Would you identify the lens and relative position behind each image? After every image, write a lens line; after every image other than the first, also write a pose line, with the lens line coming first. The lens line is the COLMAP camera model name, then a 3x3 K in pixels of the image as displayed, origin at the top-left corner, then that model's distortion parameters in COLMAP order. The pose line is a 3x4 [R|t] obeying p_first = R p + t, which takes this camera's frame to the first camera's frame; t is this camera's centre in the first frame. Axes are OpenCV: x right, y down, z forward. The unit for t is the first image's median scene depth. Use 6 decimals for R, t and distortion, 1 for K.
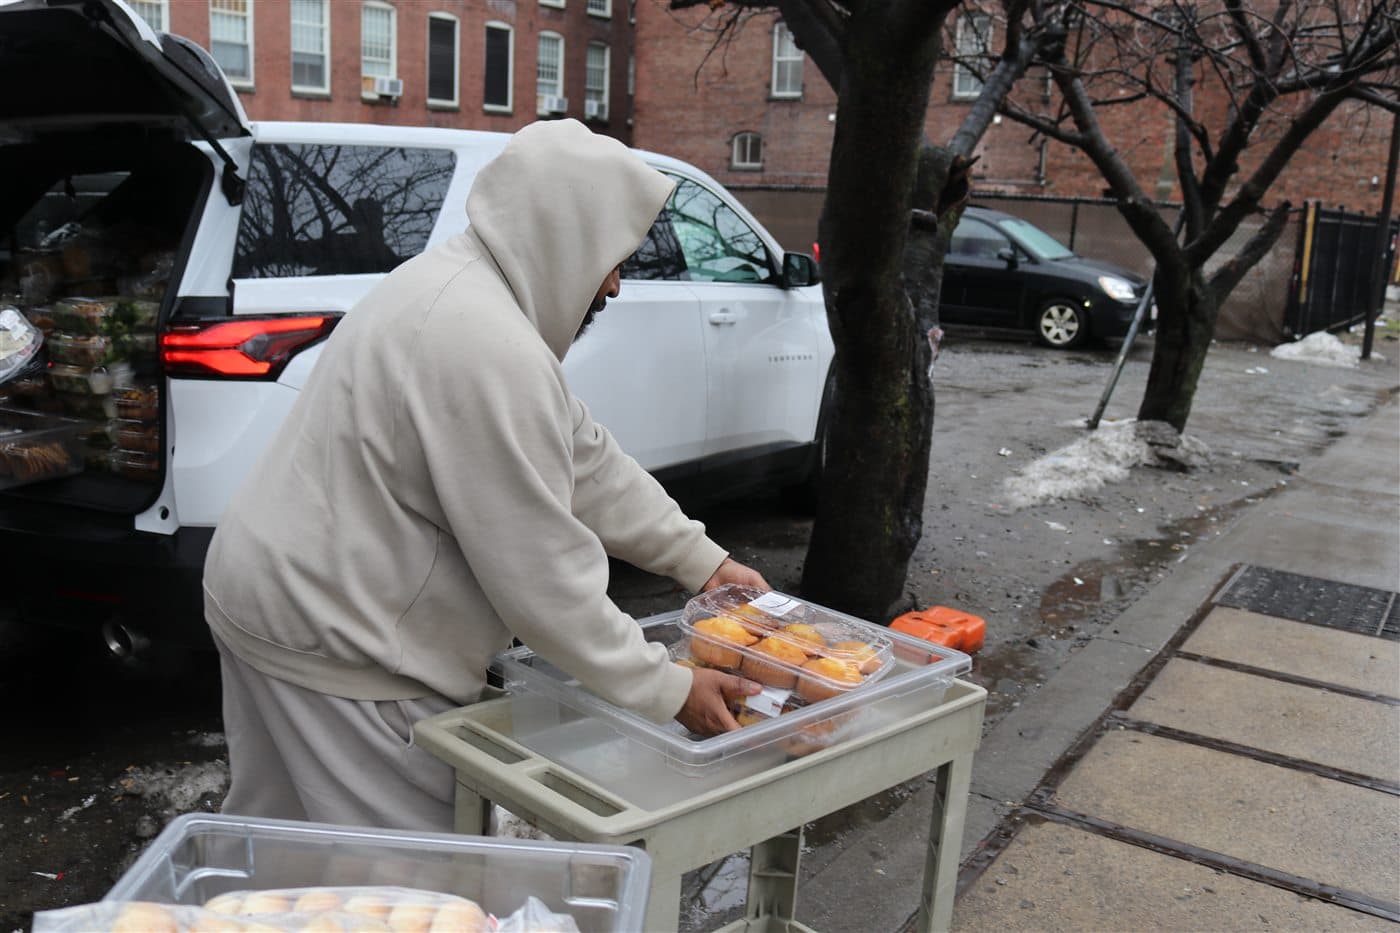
lens RADIAL K [[1369.2, 0, 700.0], [0, 1369.2, 466.5], [0, 0, 1]] dist [-0.158520, 0.160520]
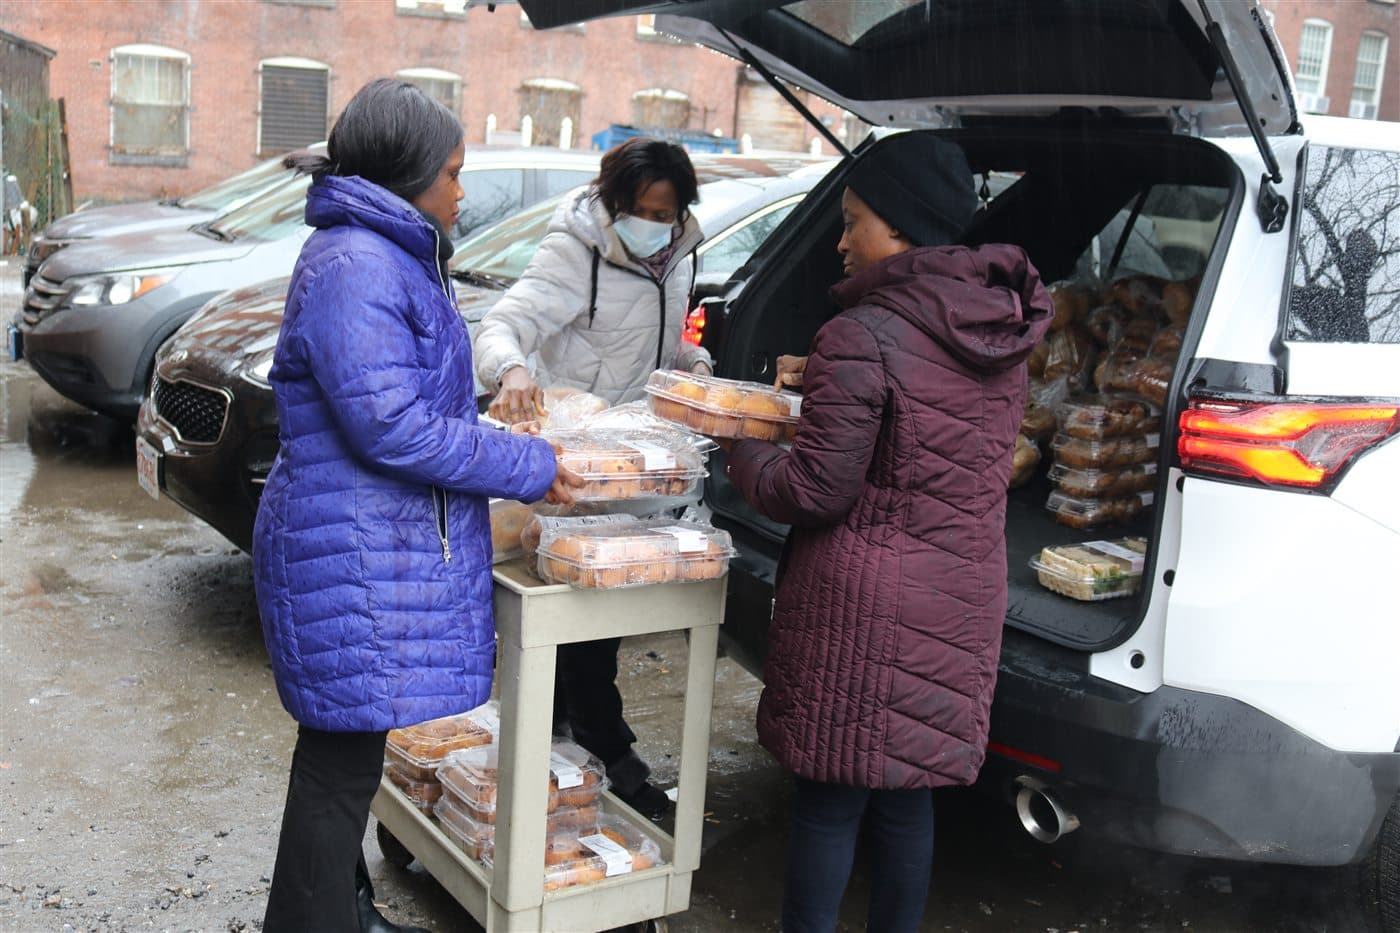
lens RADIAL K [[1476.3, 0, 700.0], [0, 1476.3, 466.5], [0, 0, 1]] dist [-0.133063, 0.133285]
pose [[0.887339, 0.117310, -0.445947, -0.241875], [-0.123854, 0.992194, 0.014562, -0.043358], [0.444174, 0.042311, 0.894941, 0.179689]]
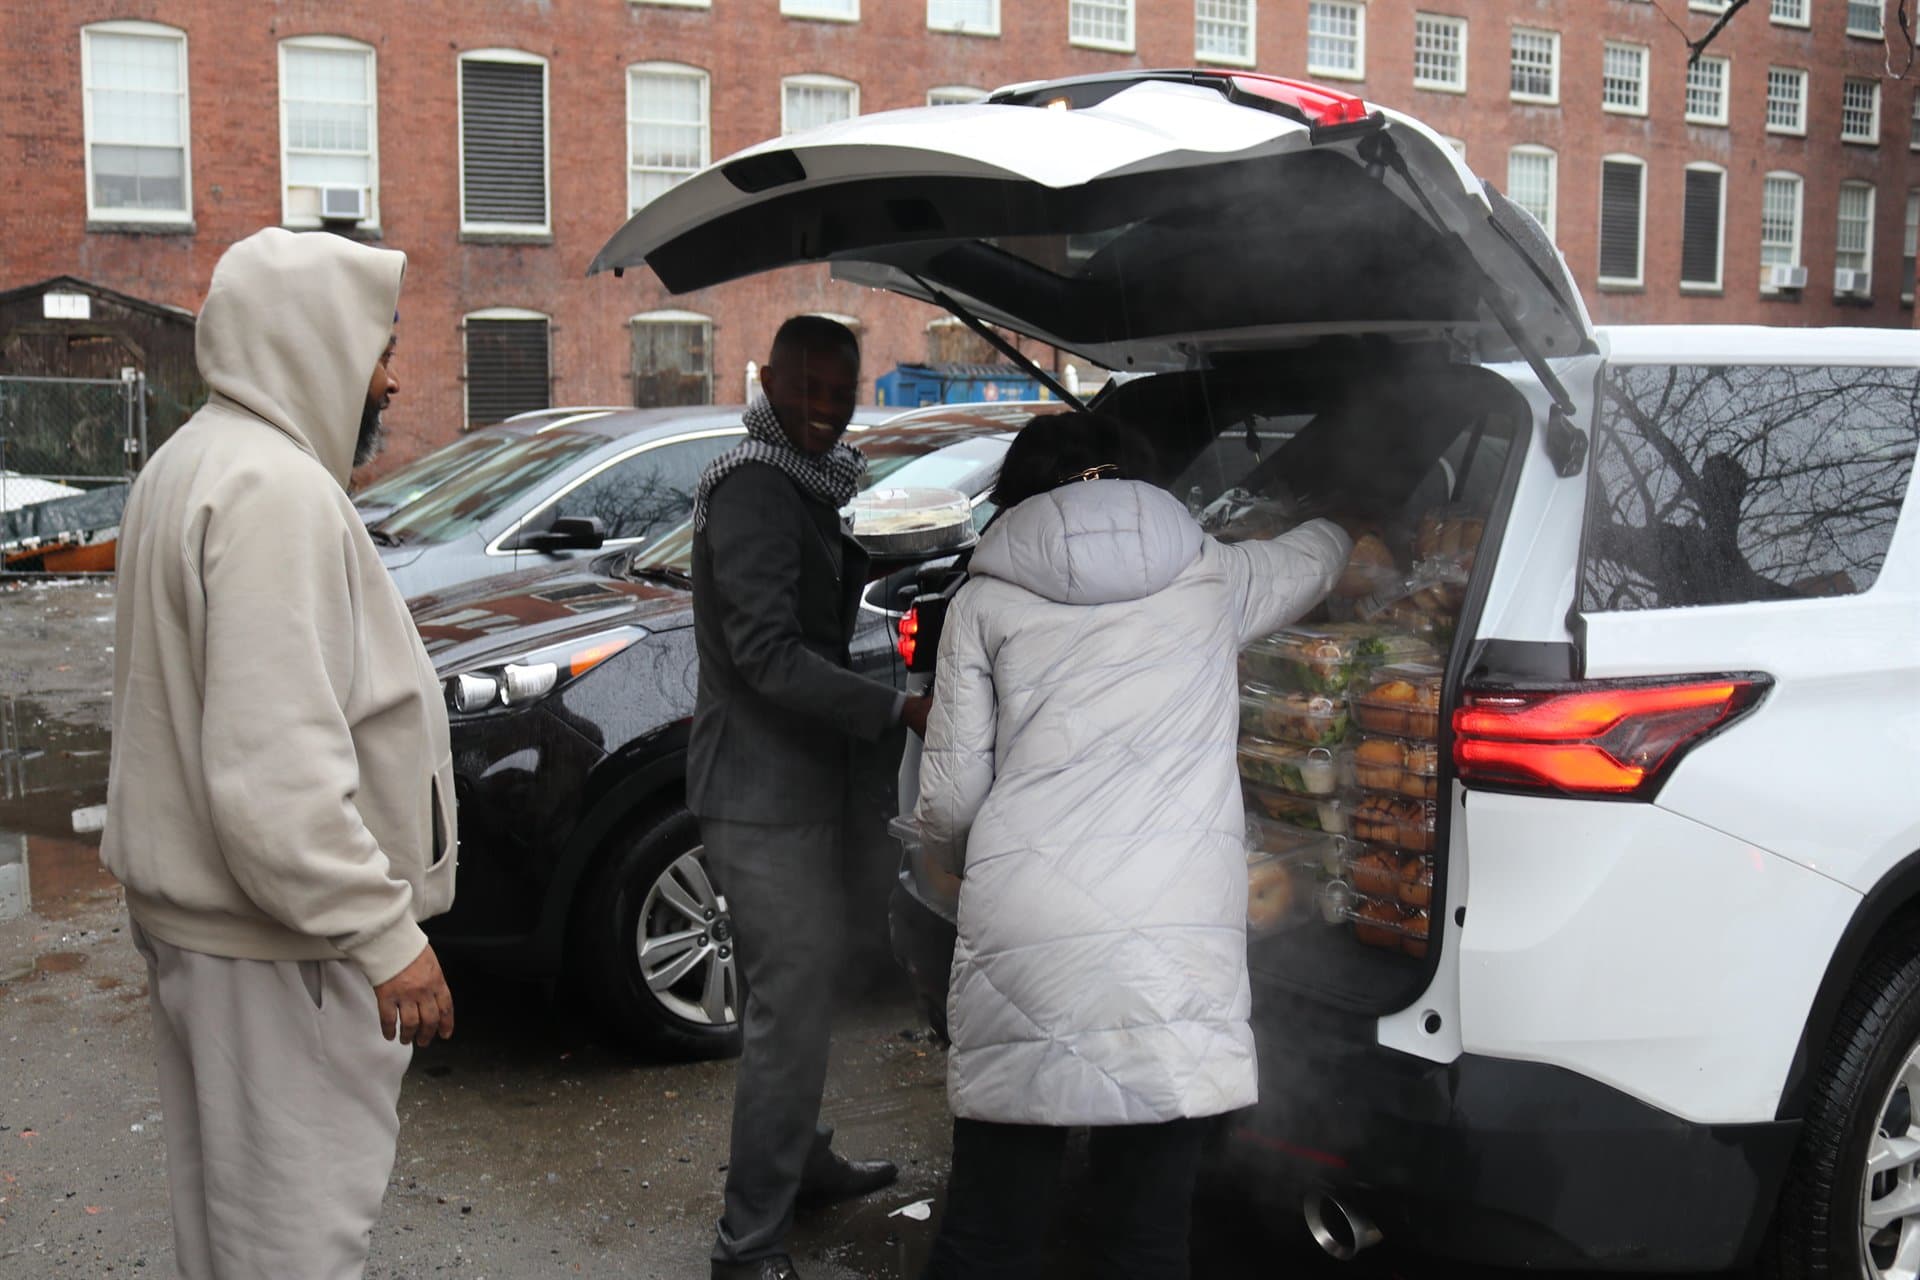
lens RADIAL K [[1877.8, 0, 960.0], [0, 1877.8, 640.0], [0, 0, 1]] dist [-0.158520, 0.160520]
pose [[0.869845, 0.027604, -0.492553, -0.171882], [-0.065010, 0.996140, -0.058982, -0.058718], [0.489024, 0.083326, 0.868281, 0.189875]]
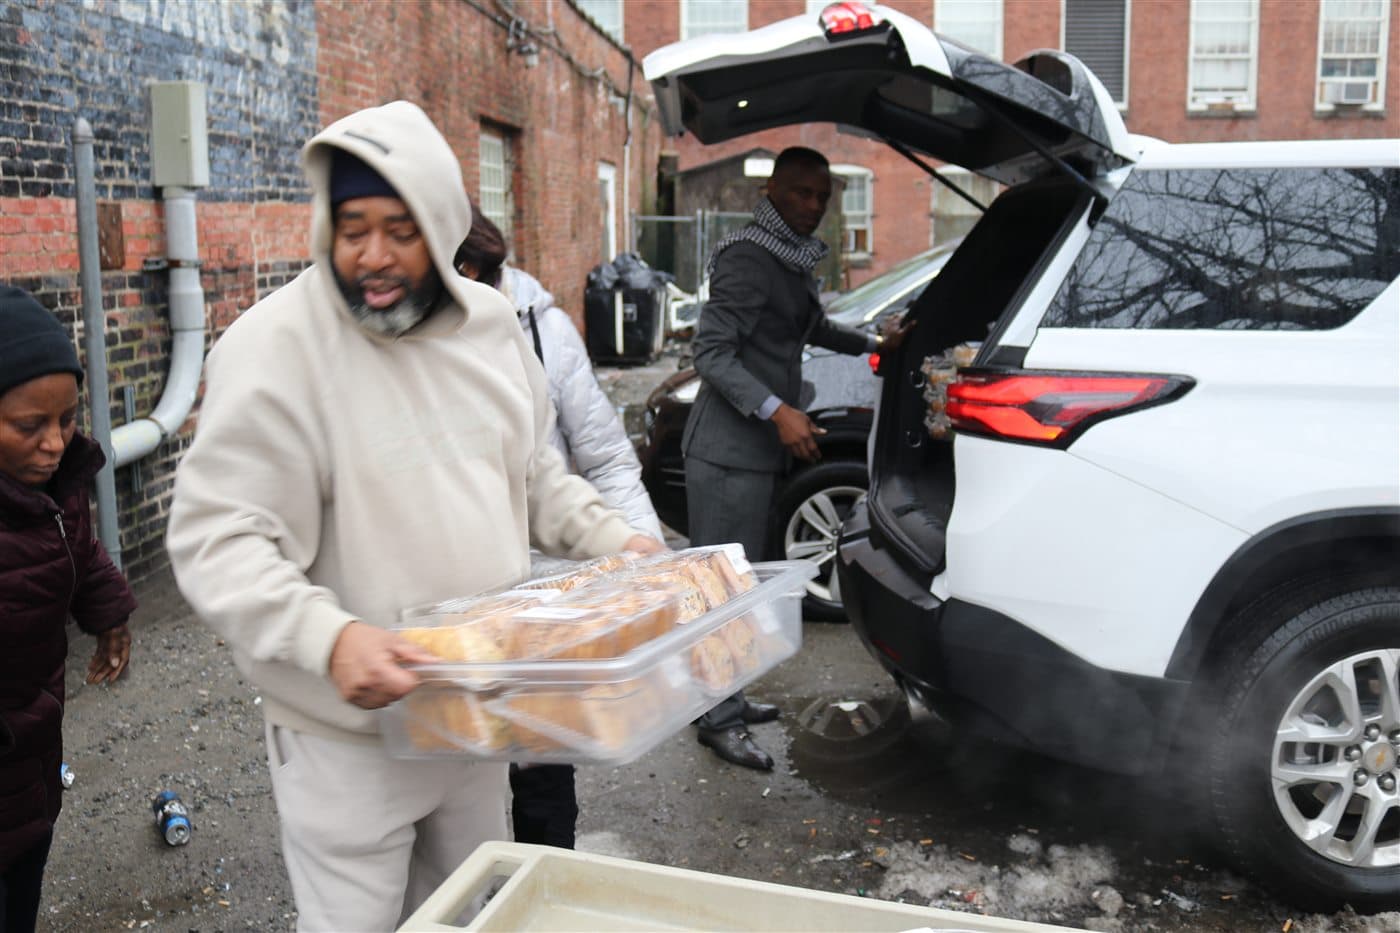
lens RADIAL K [[1369.2, 0, 700.0], [0, 1369.2, 466.5], [0, 0, 1]] dist [-0.158520, 0.160520]
pose [[0.483019, 0.104994, -0.869292, 0.273380], [-0.142489, 0.988977, 0.040276, -0.048345], [0.863938, 0.104410, 0.492655, 0.346507]]
